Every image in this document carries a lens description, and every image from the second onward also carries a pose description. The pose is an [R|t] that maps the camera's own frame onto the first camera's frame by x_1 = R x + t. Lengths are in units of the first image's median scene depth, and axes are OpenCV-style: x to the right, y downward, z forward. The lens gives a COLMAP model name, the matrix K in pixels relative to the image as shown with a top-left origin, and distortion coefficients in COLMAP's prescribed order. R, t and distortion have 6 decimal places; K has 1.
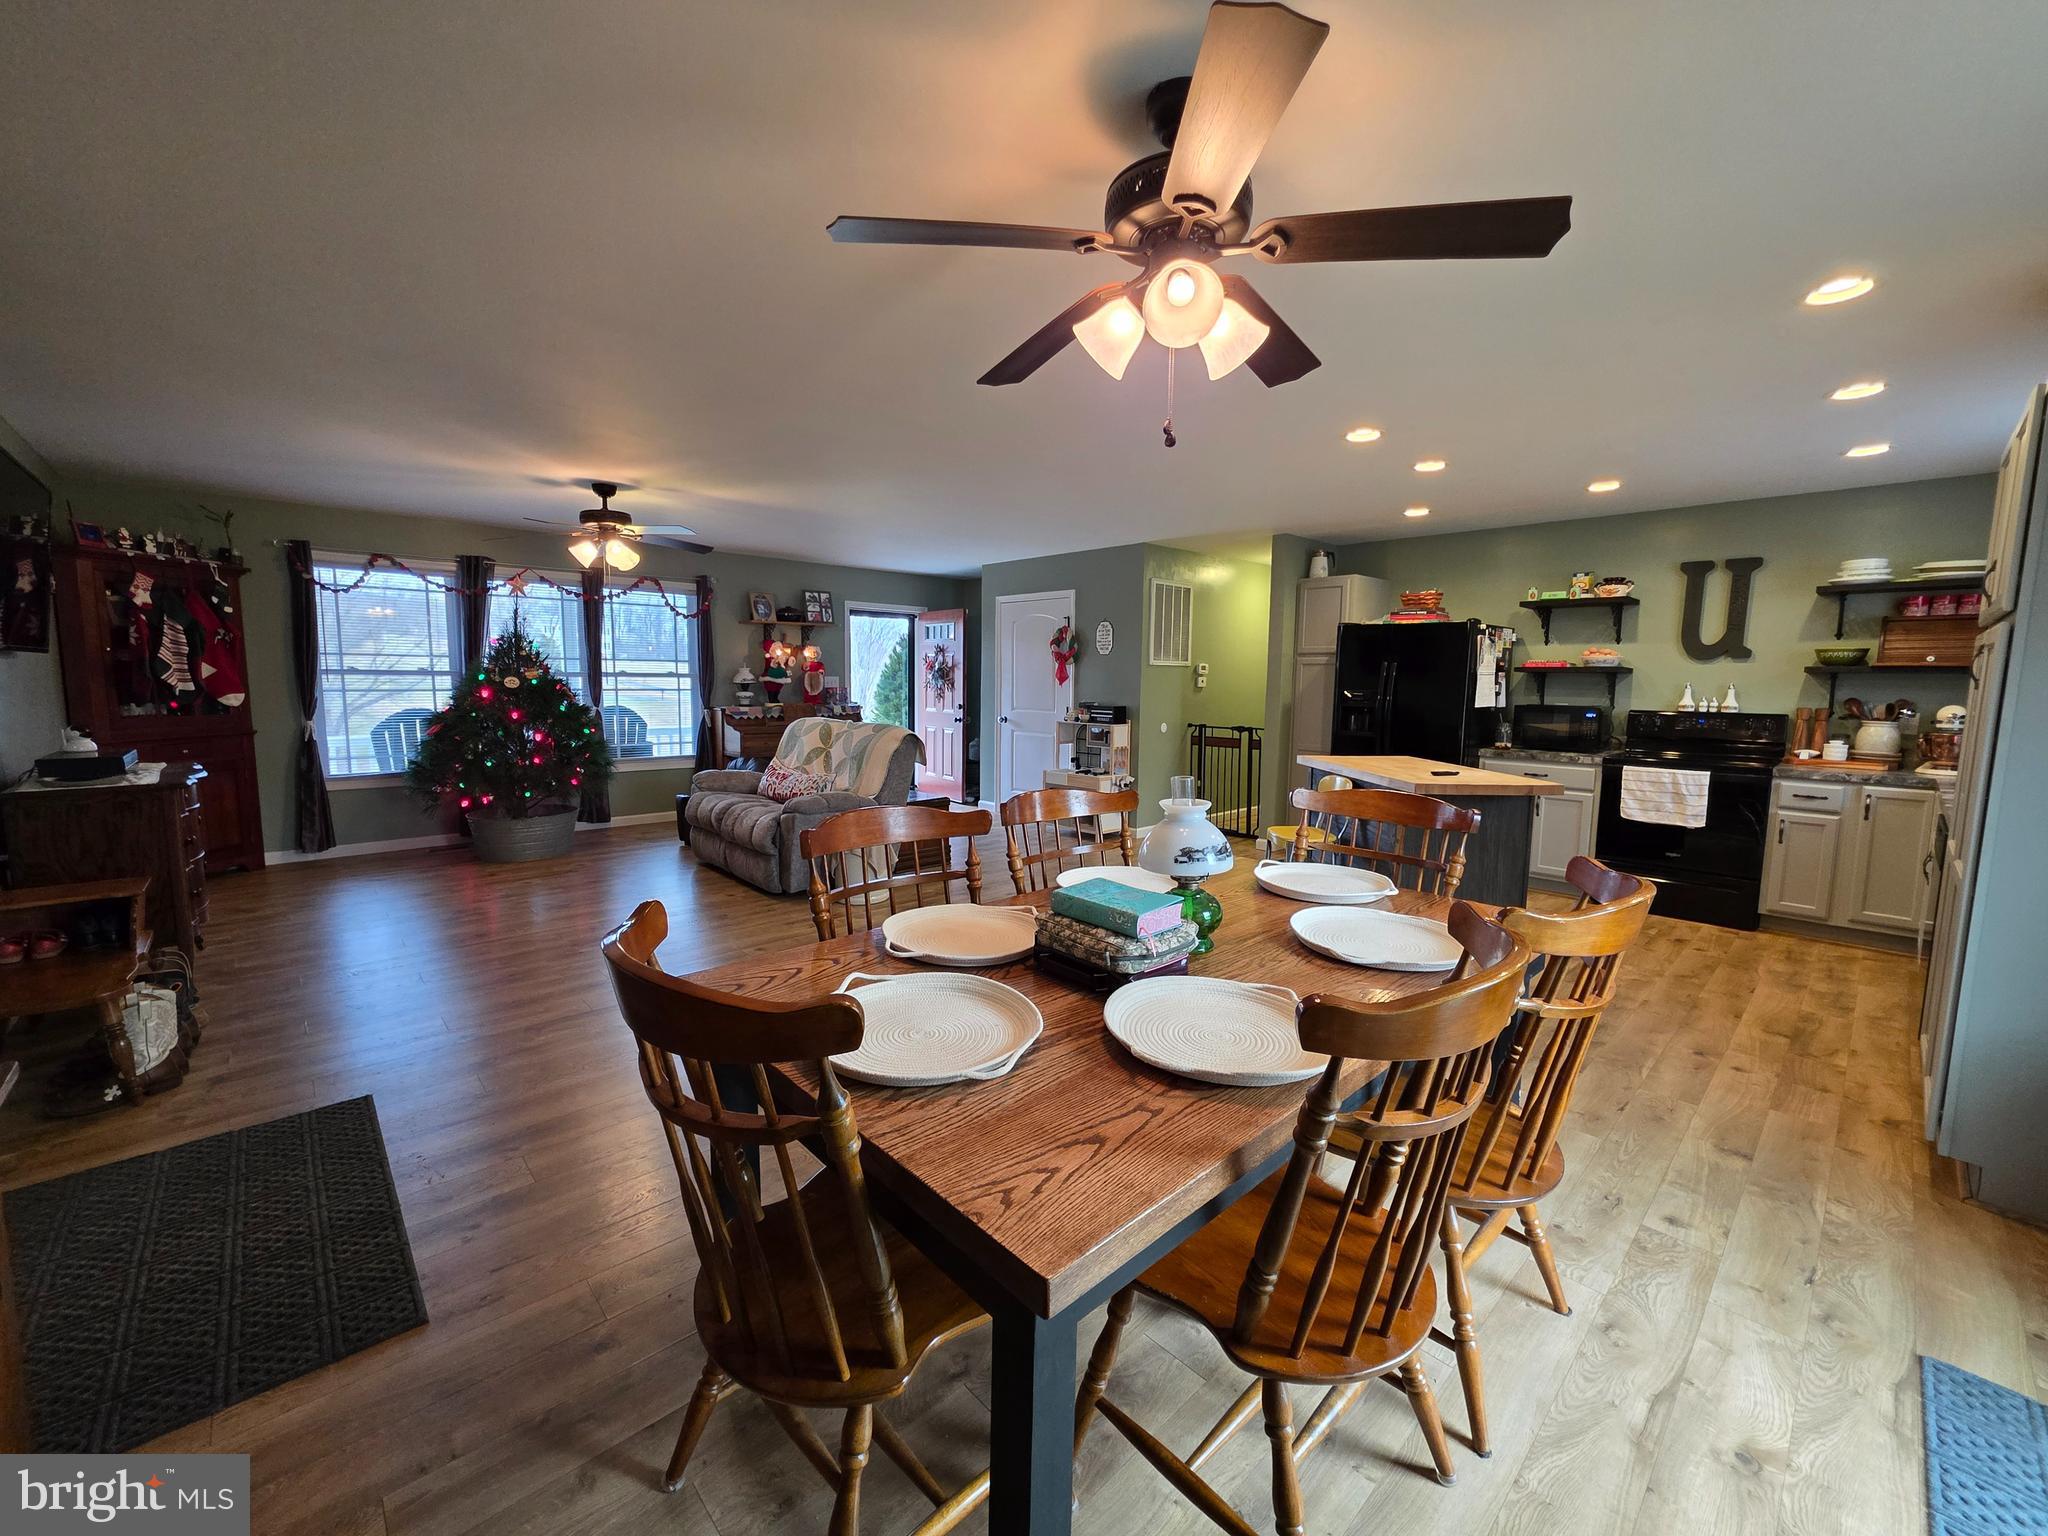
lens RADIAL K [[818.7, 0, 1022.4], [0, 818.7, 764.3], [0, 0, 1]] dist [0.004462, -0.000539]
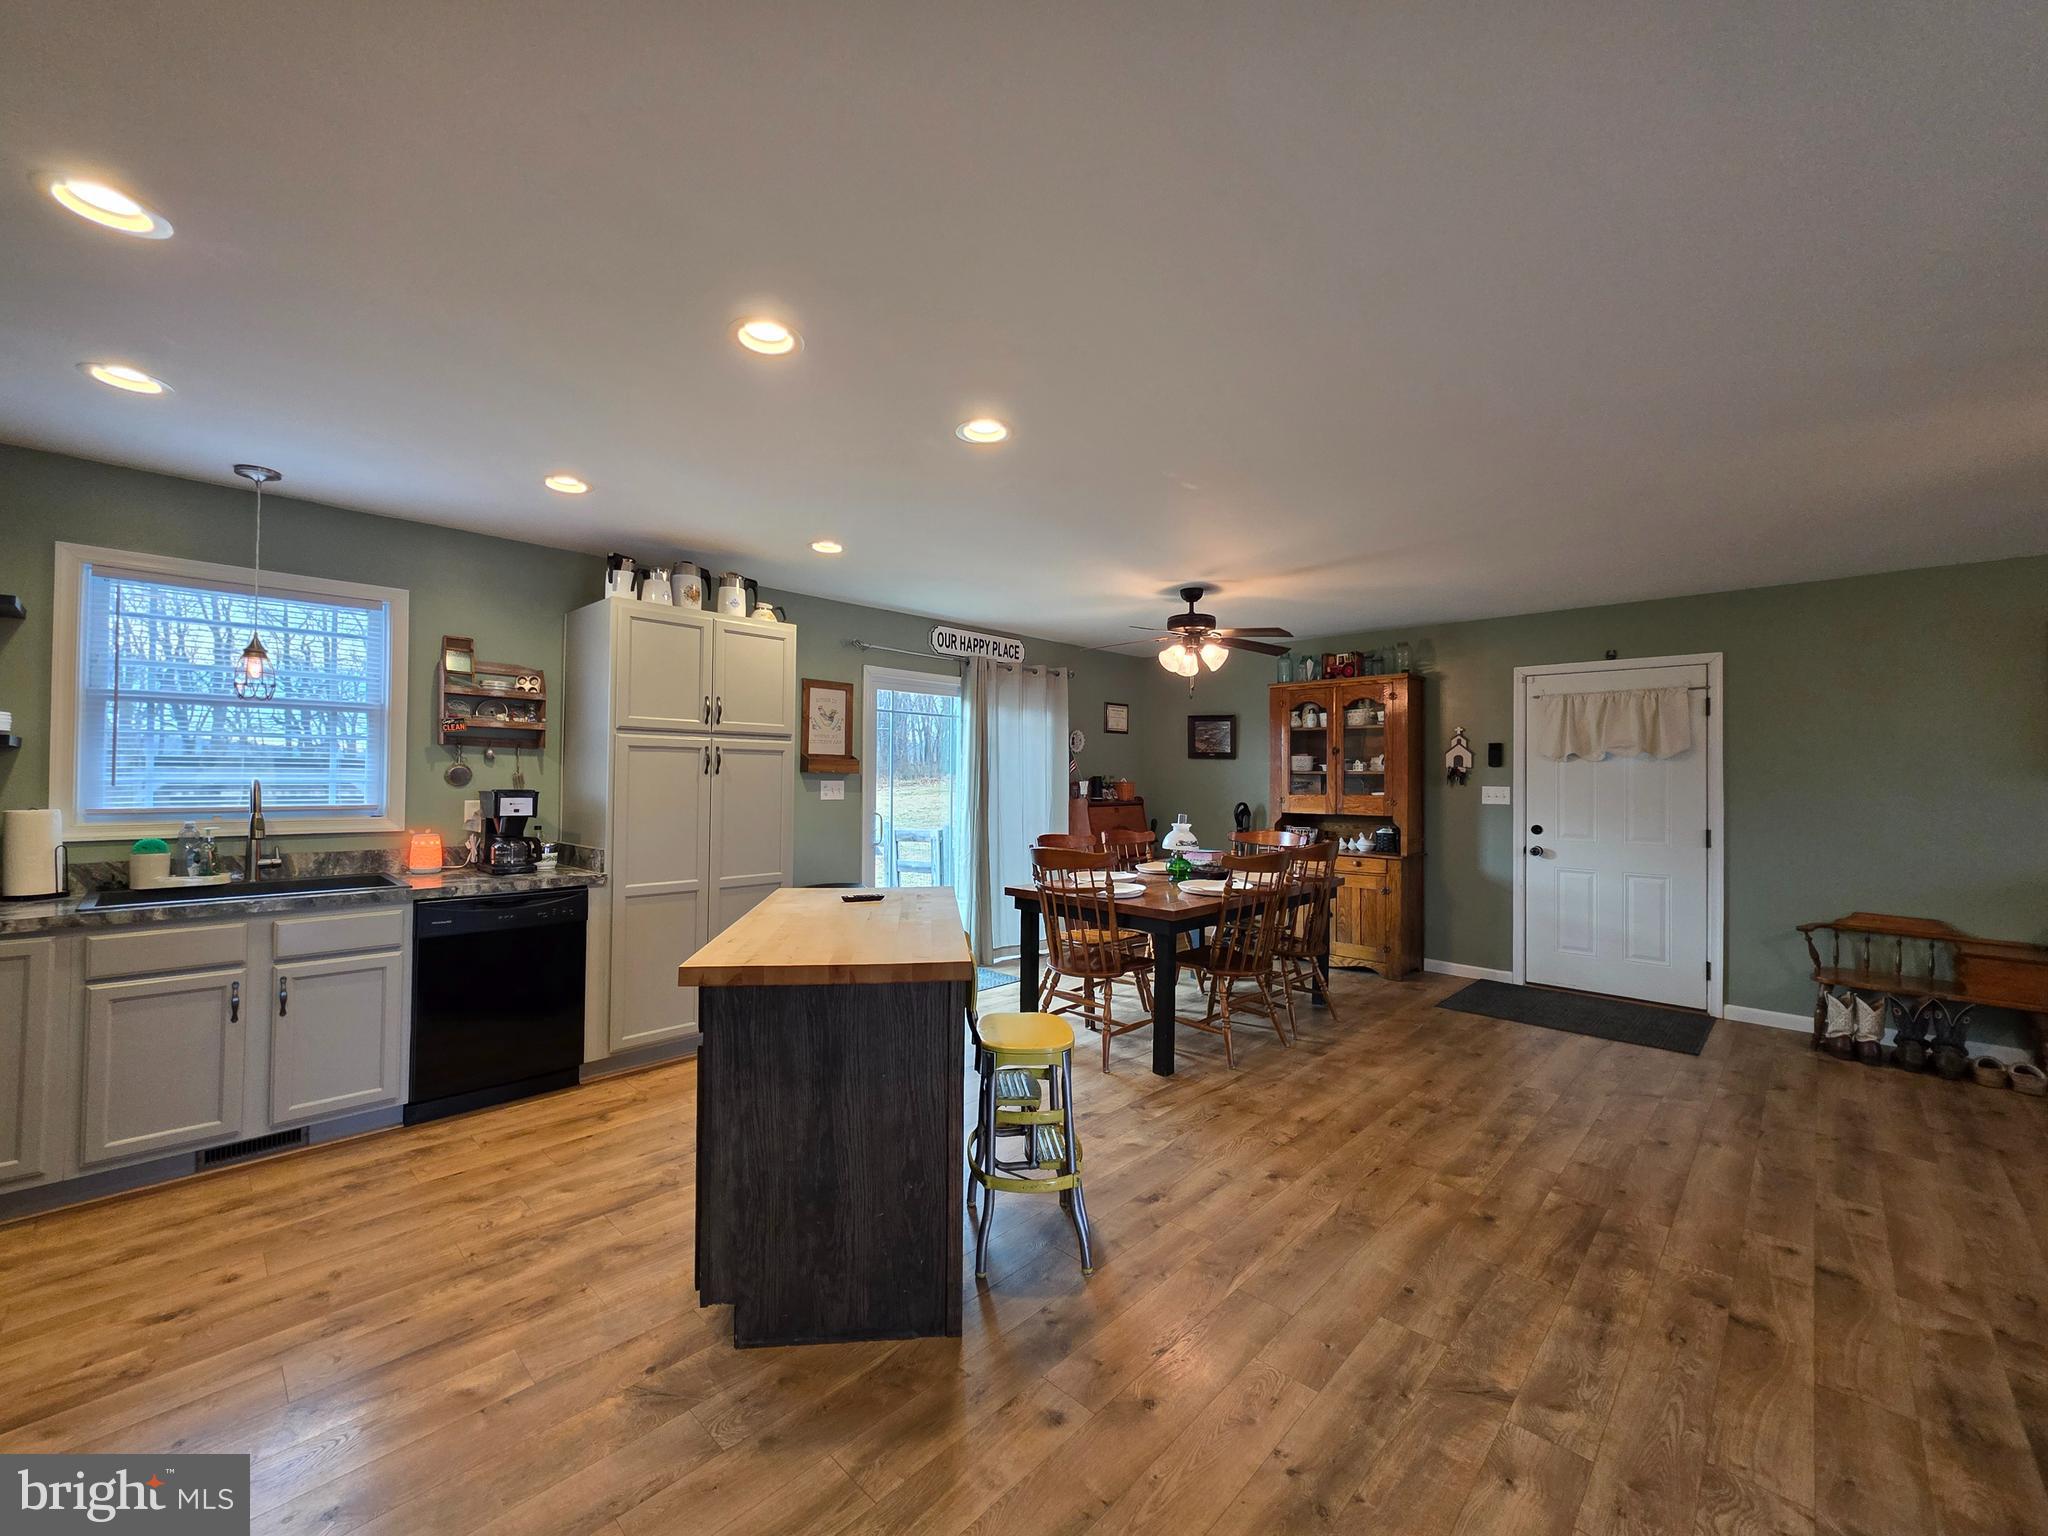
lens RADIAL K [[819.1, 0, 1017.6], [0, 819.1, 767.4], [0, 0, 1]] dist [0.001785, 0.000104]
pose [[-0.998587, -0.021530, -0.048592, 0.277590], [-0.026124, 0.995040, 0.095985, -0.121558], [0.046285, 0.097119, -0.994196, 1.161287]]
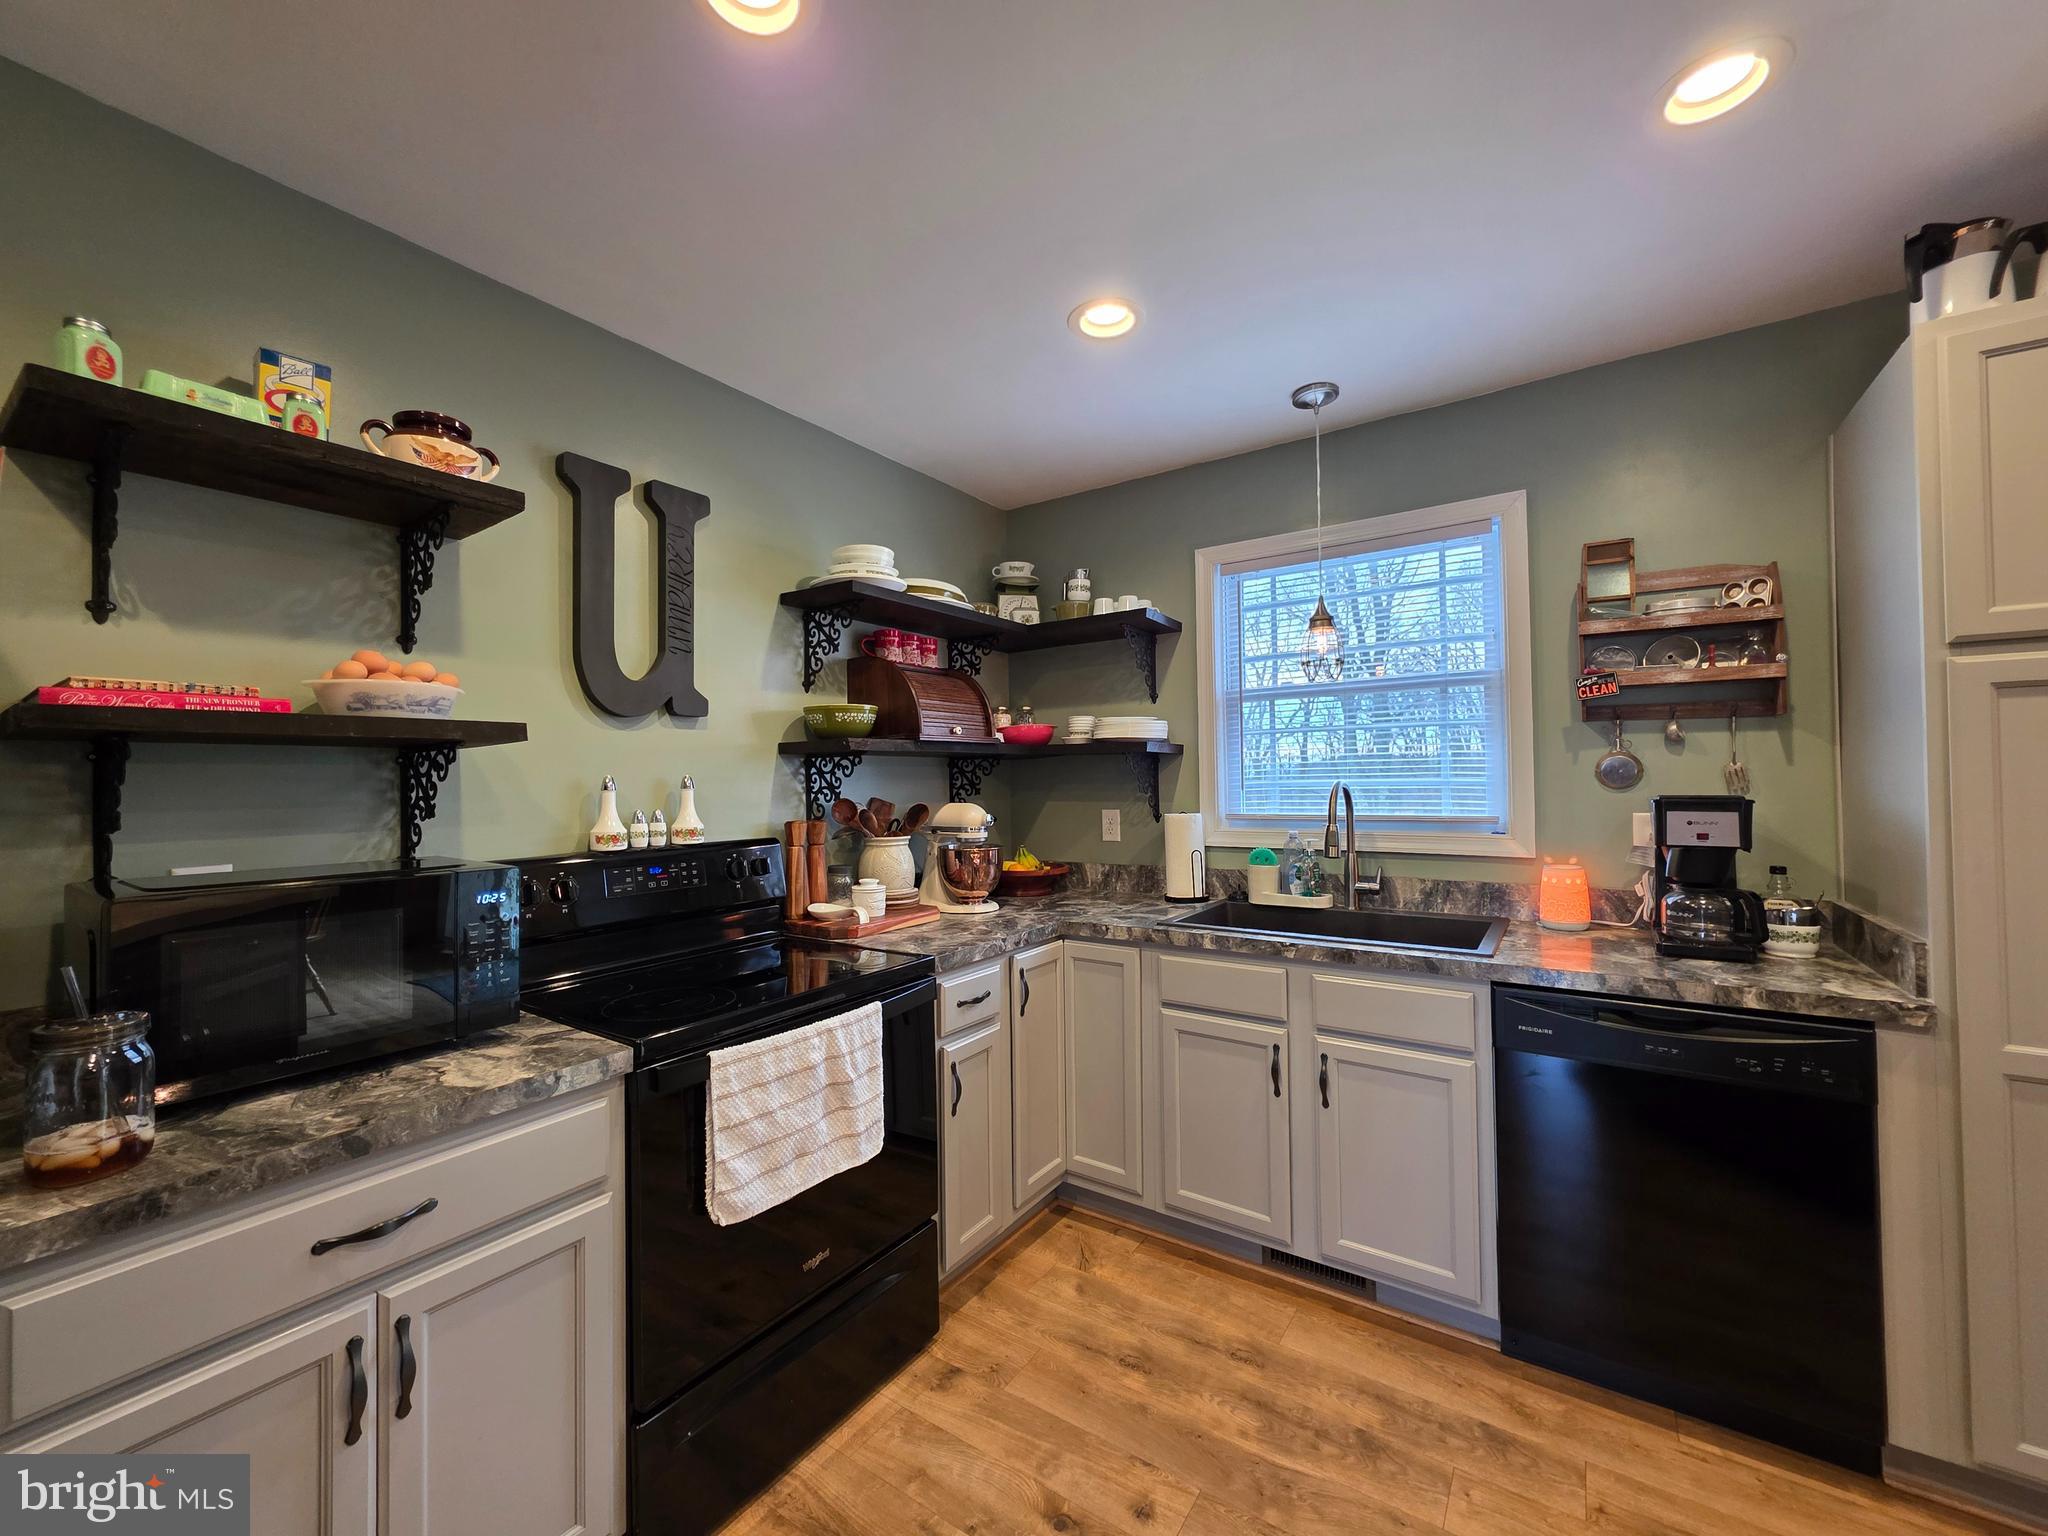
lens RADIAL K [[816.7, 0, 1021.8], [0, 816.7, 766.8], [0, 0, 1]] dist [0.002558, -0.000012]
pose [[-0.215857, 0.007902, 0.976393, 0.375479], [0.118362, 0.992805, 0.018132, -0.082050], [-0.969224, 0.119482, -0.215240, 0.838962]]
